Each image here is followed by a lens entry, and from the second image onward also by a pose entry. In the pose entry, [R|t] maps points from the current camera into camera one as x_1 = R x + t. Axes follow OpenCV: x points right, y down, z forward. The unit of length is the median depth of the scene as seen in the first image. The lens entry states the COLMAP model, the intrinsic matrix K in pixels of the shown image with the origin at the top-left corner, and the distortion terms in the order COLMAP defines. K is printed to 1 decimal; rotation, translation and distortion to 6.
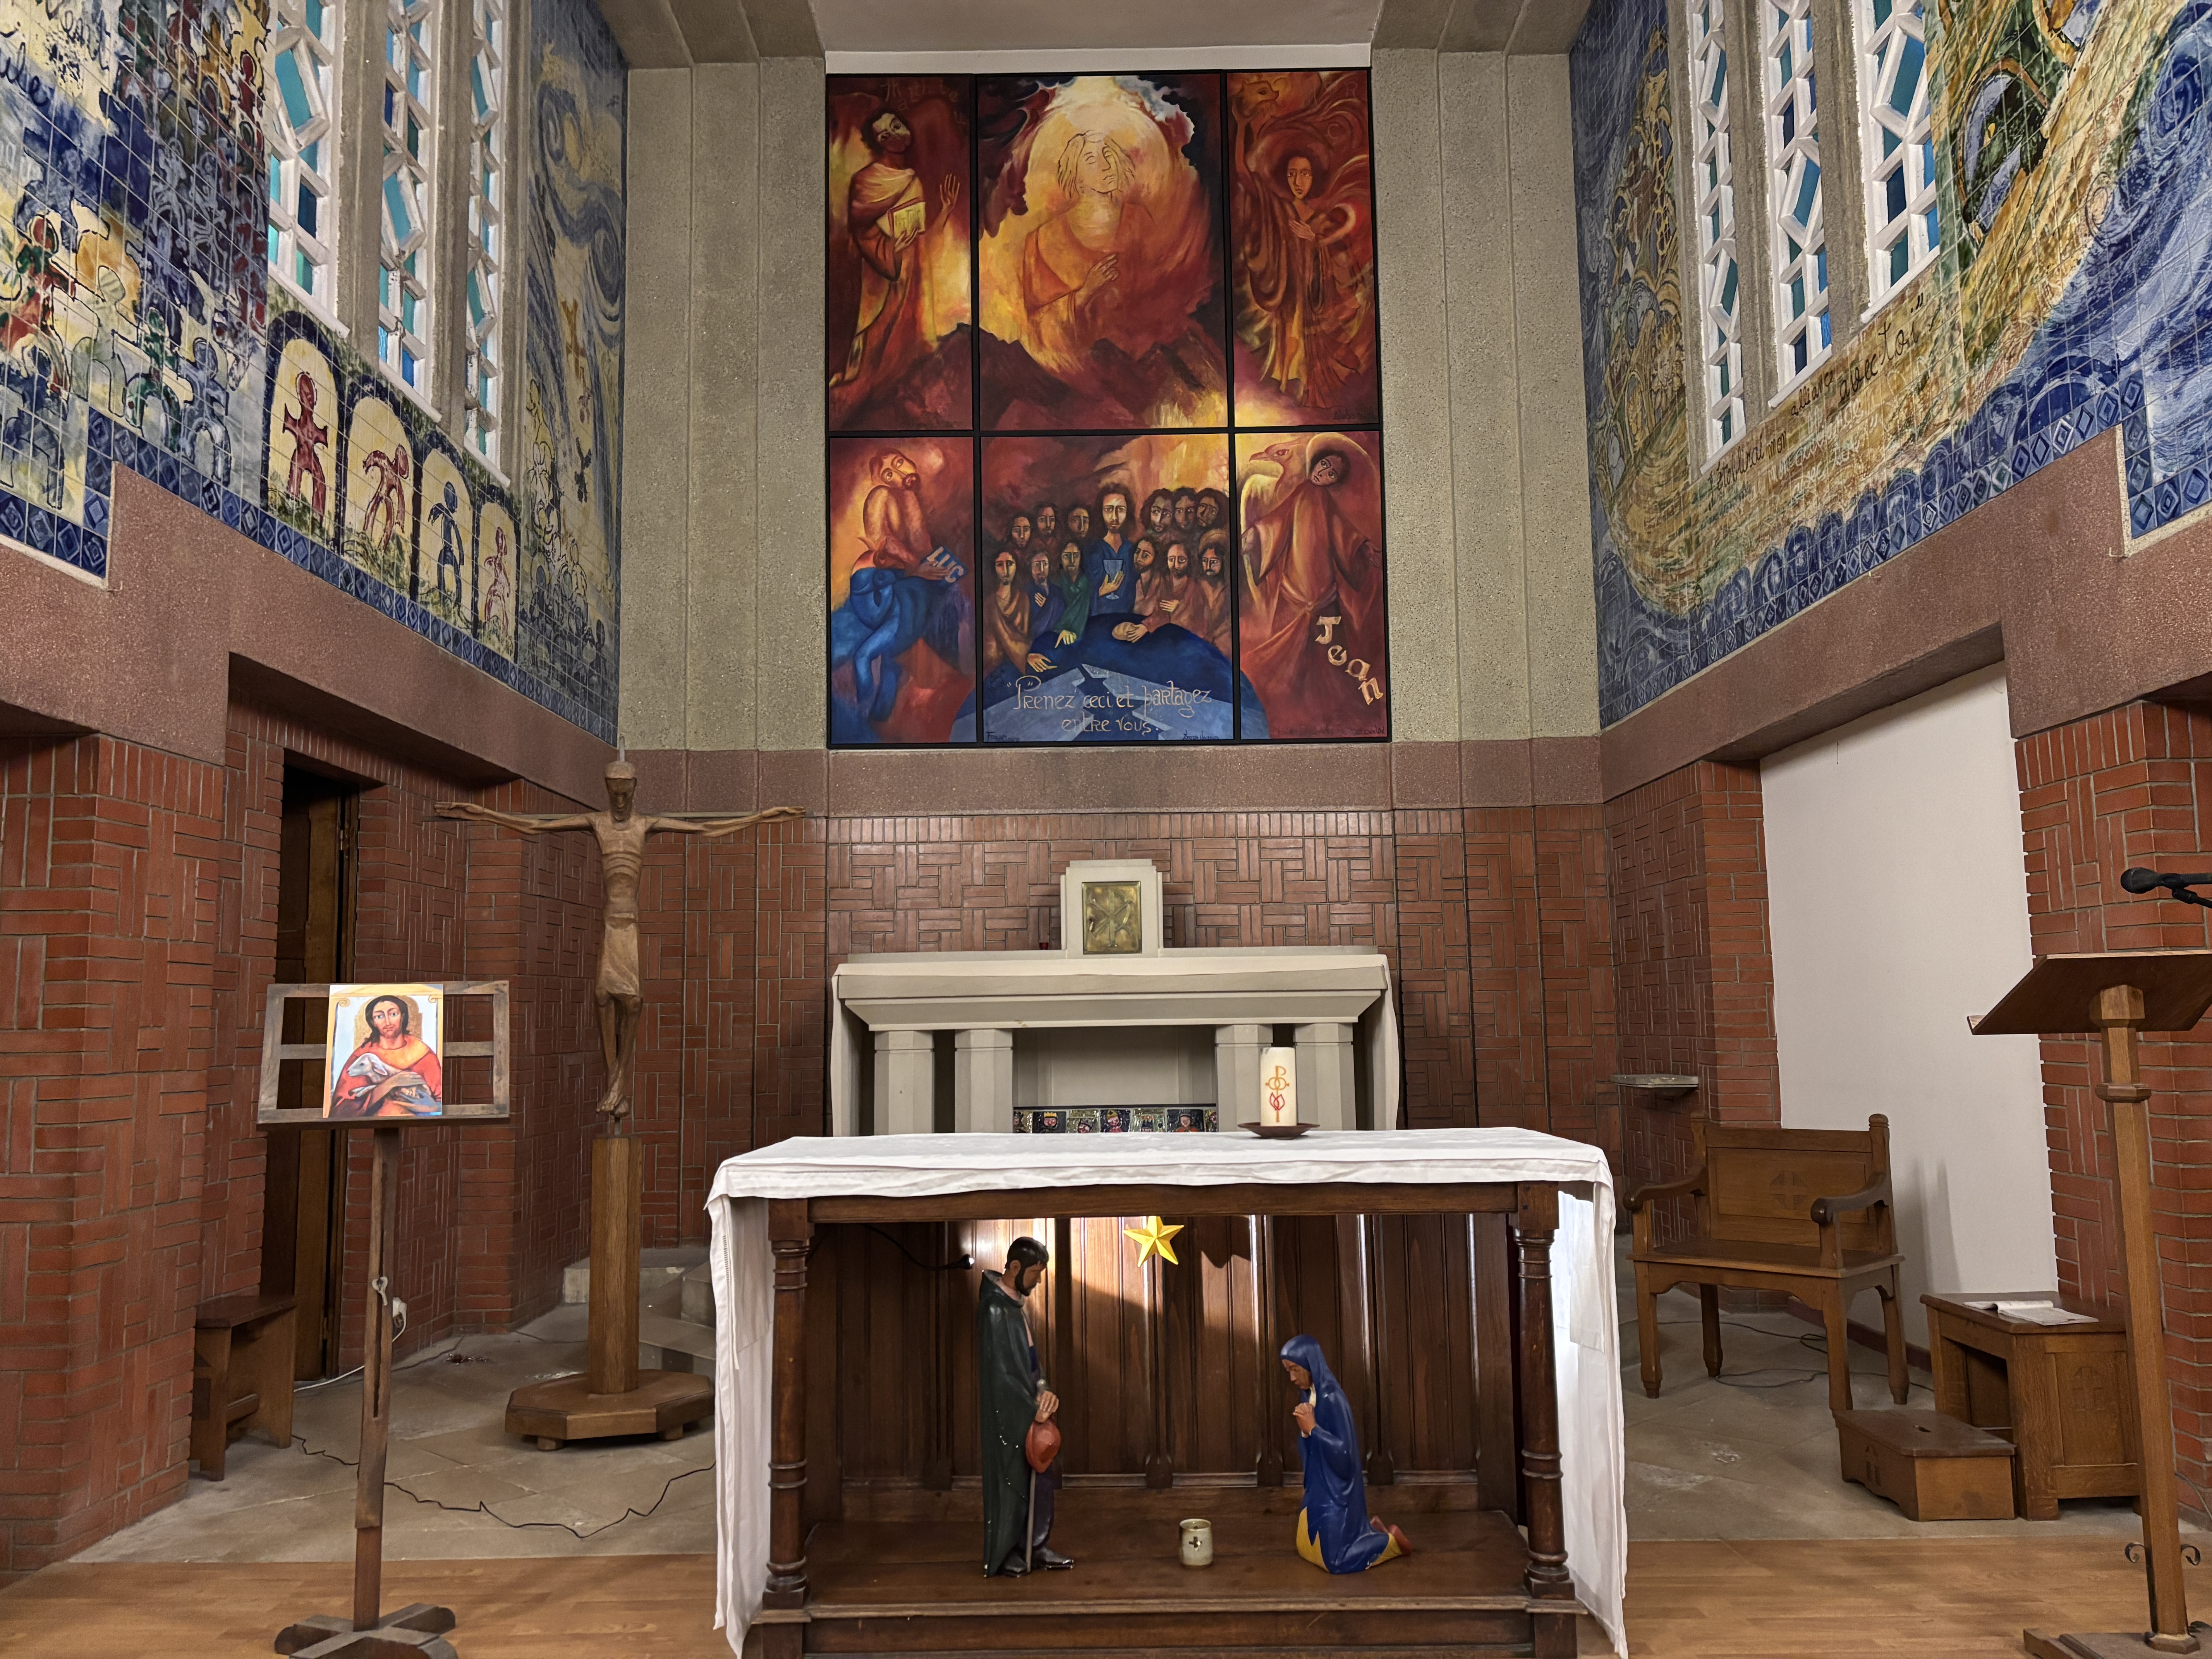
lens RADIAL K [[1650.0, 0, 1106.7], [0, 1650.0, 851.7], [0, 0, 1]] dist [0.014181, -0.024885]
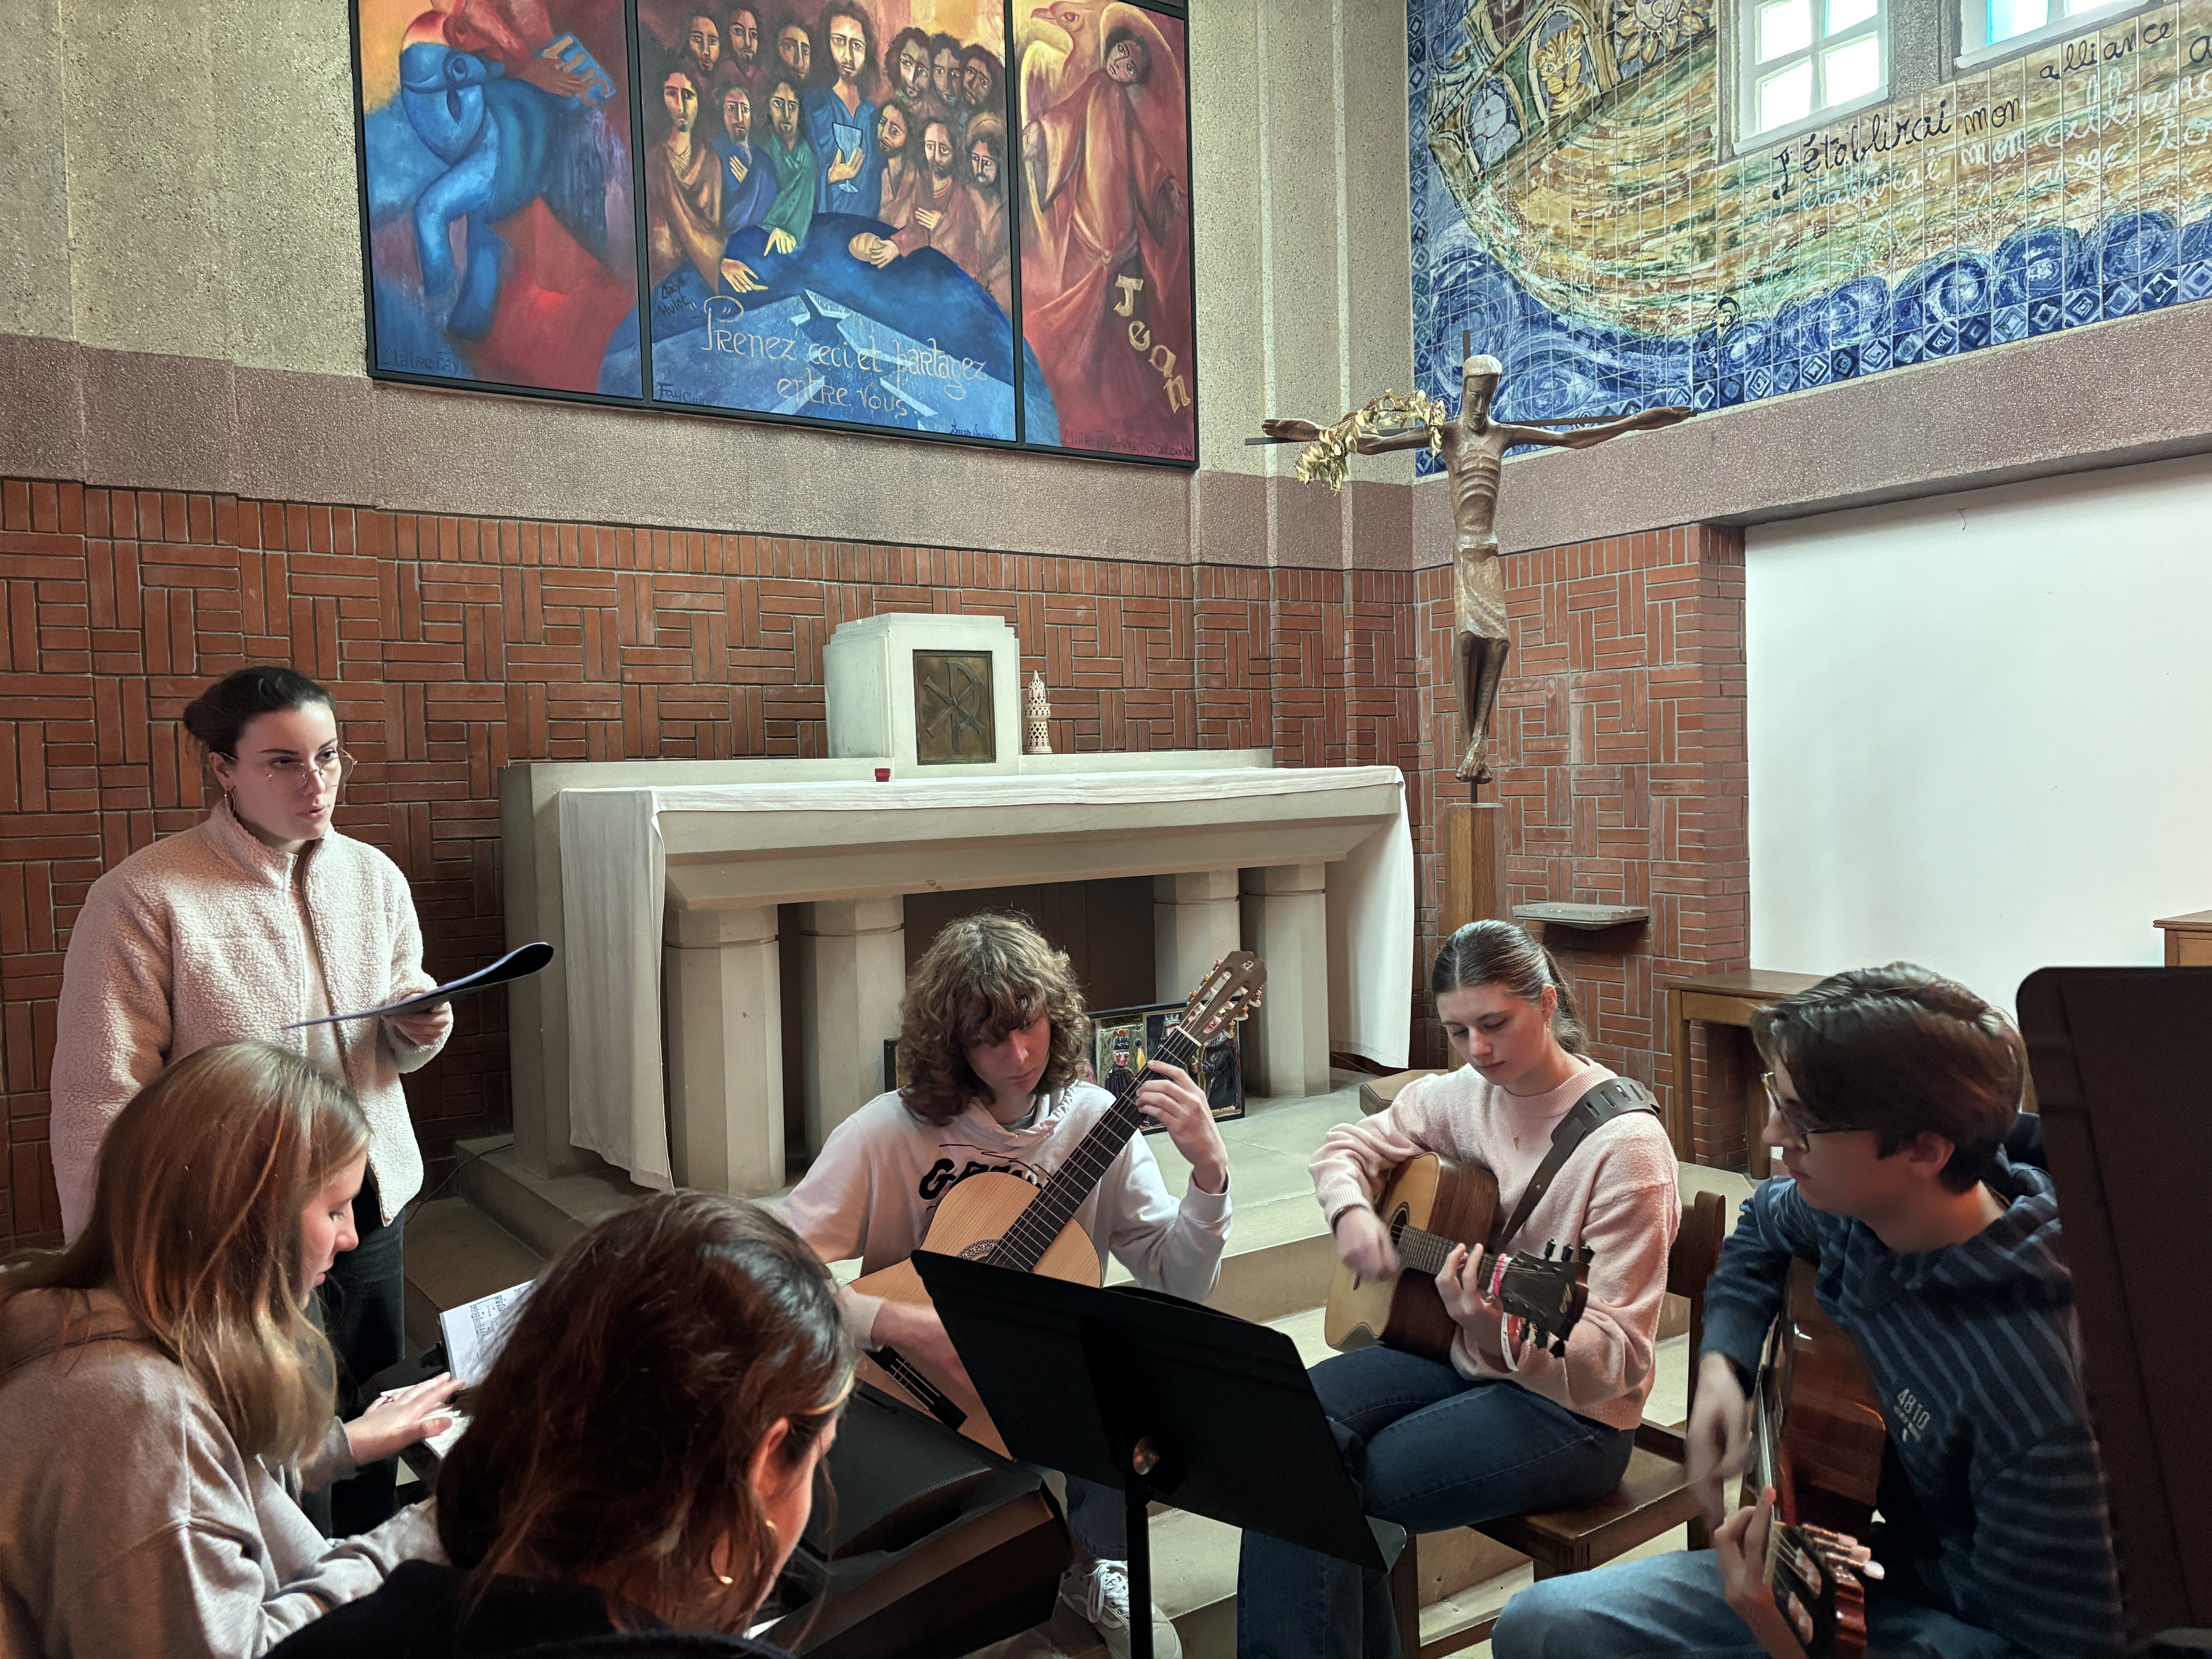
lens RADIAL K [[1650.0, 0, 1094.2], [0, 1650.0, 829.8], [0, 0, 1]] dist [0.014181, -0.024885]
pose [[0.807888, -0.031661, 0.588485, -0.297088], [-0.040732, 0.993168, 0.109350, 0.014714], [-0.587927, -0.112313, 0.801079, 0.416268]]
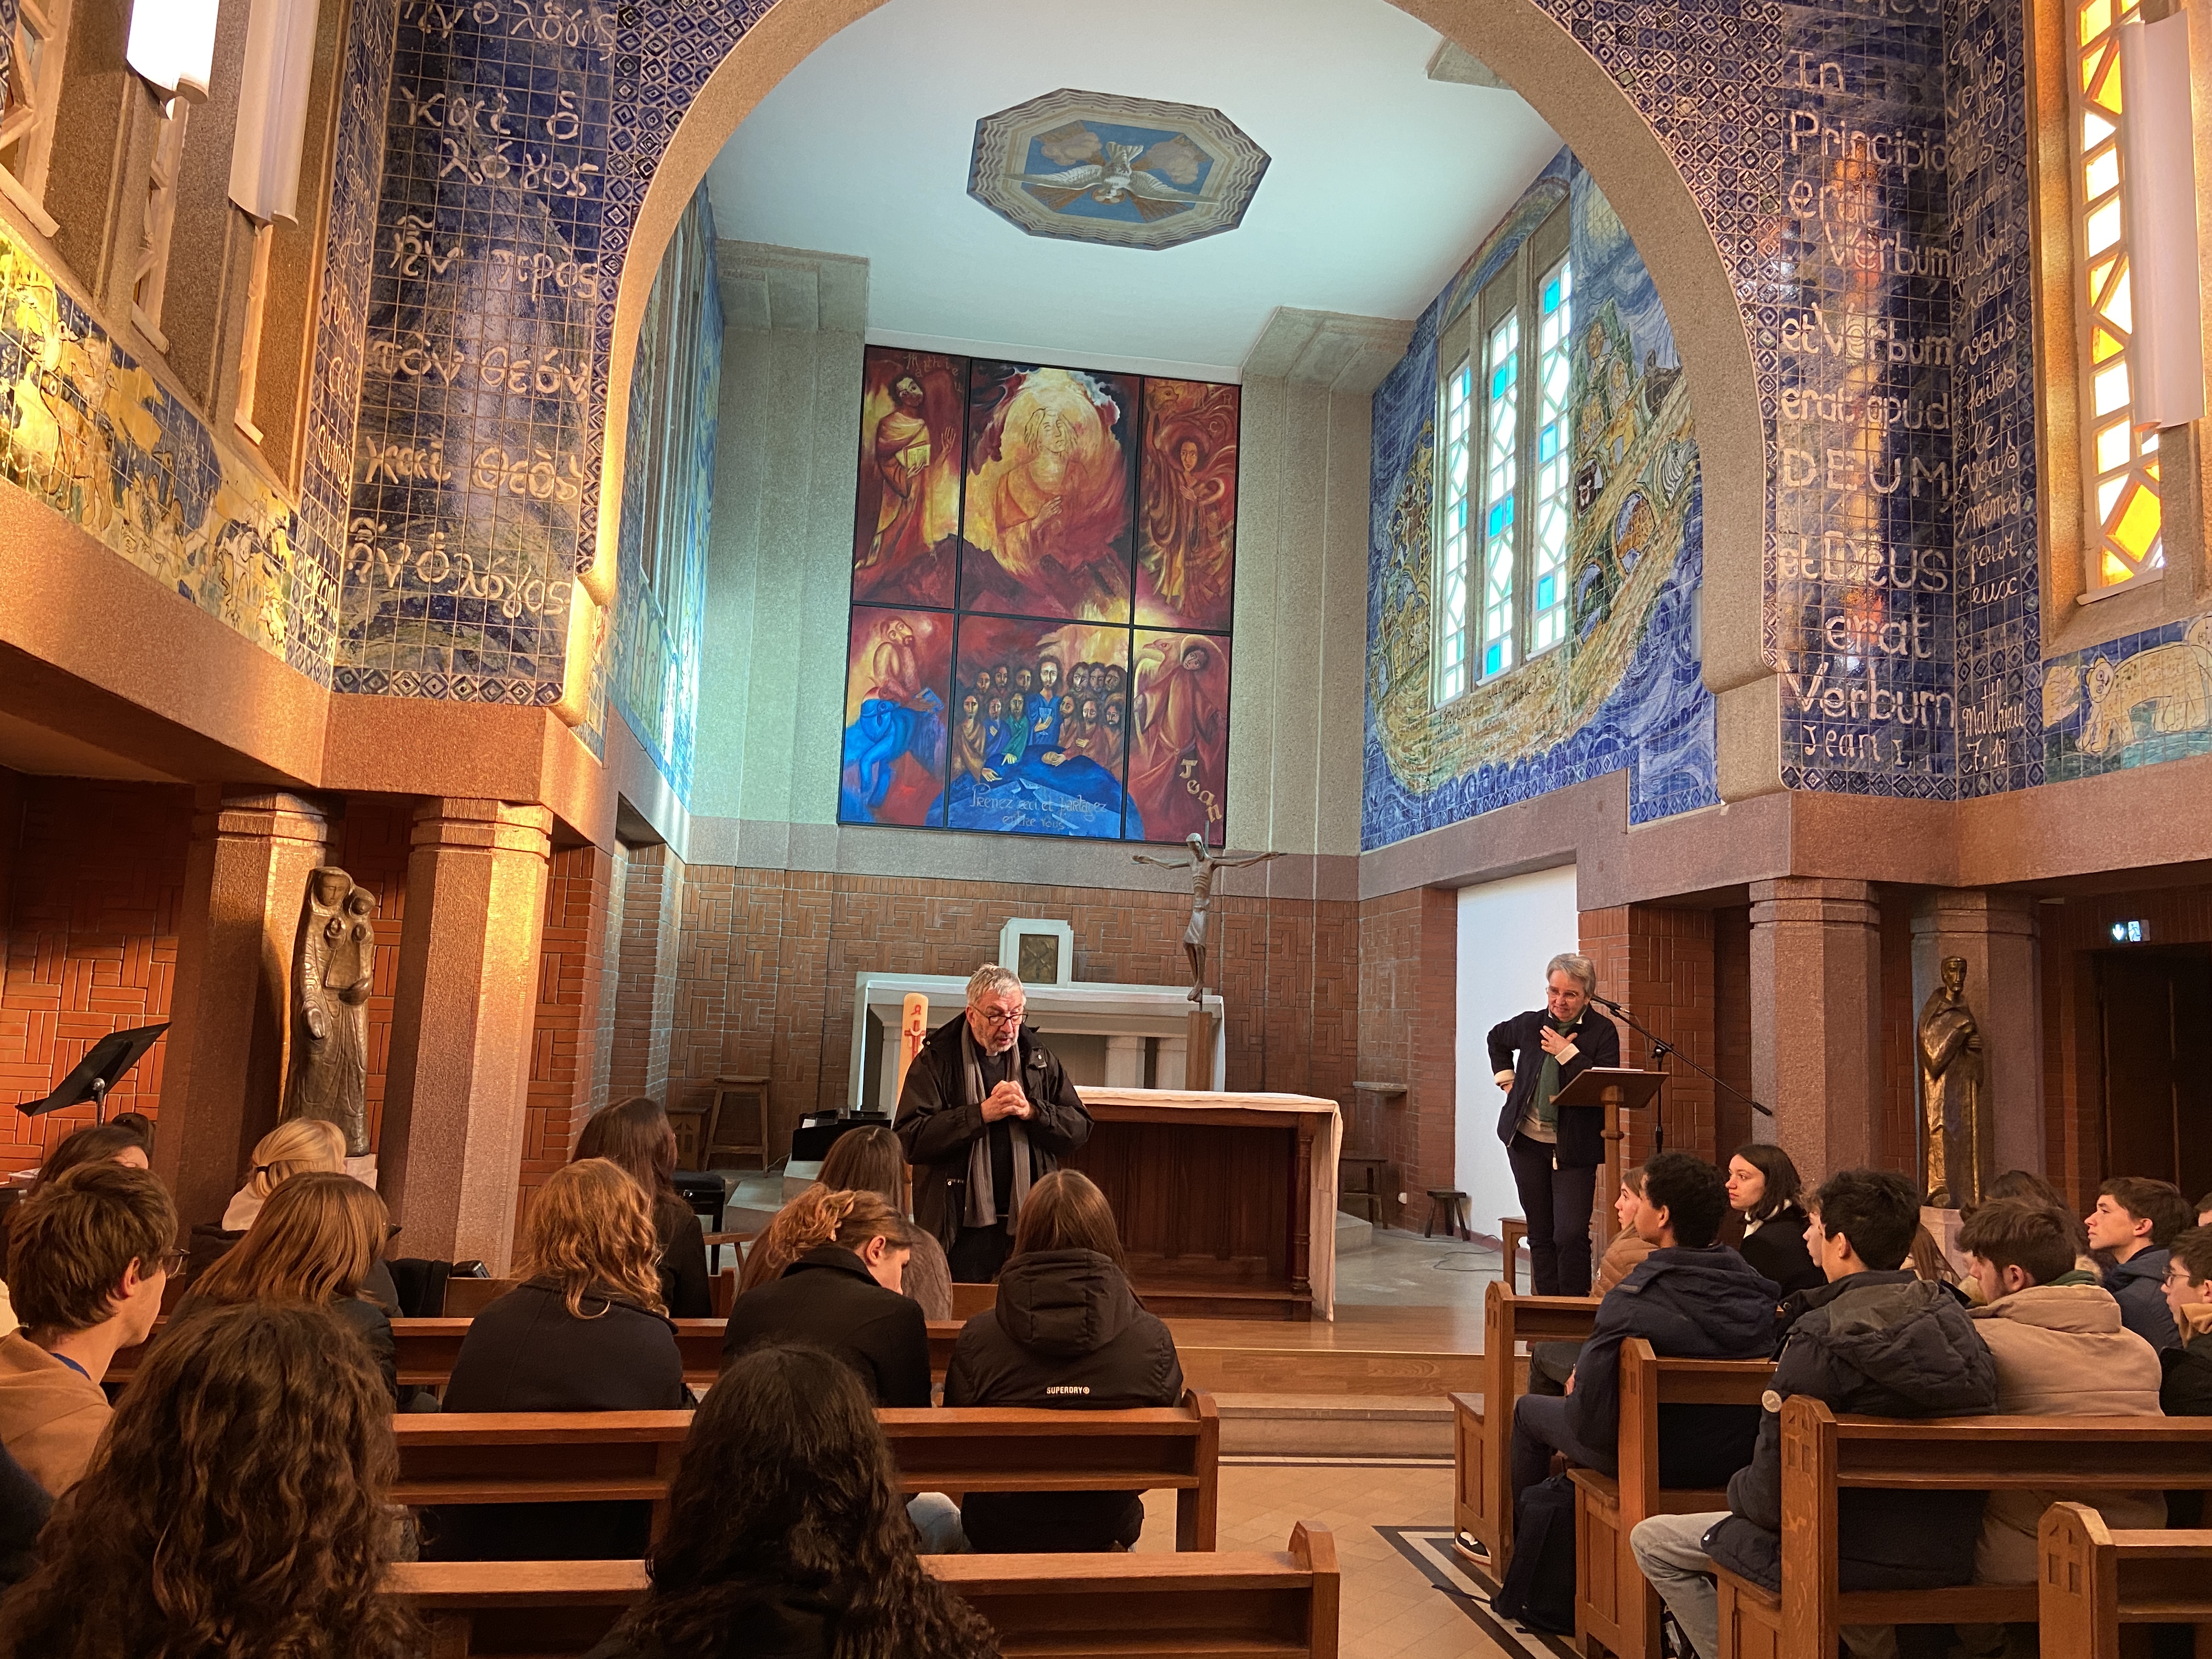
lens RADIAL K [[1678.8, 0, 1113.8], [0, 1678.8, 817.4], [0, 0, 1]] dist [0.060472, -0.003448]
pose [[0.984338, 0.075368, 0.159372, -0.165274], [-0.072334, 0.997073, -0.024761, -0.049079], [-0.160771, 0.012845, 0.986908, -0.463479]]
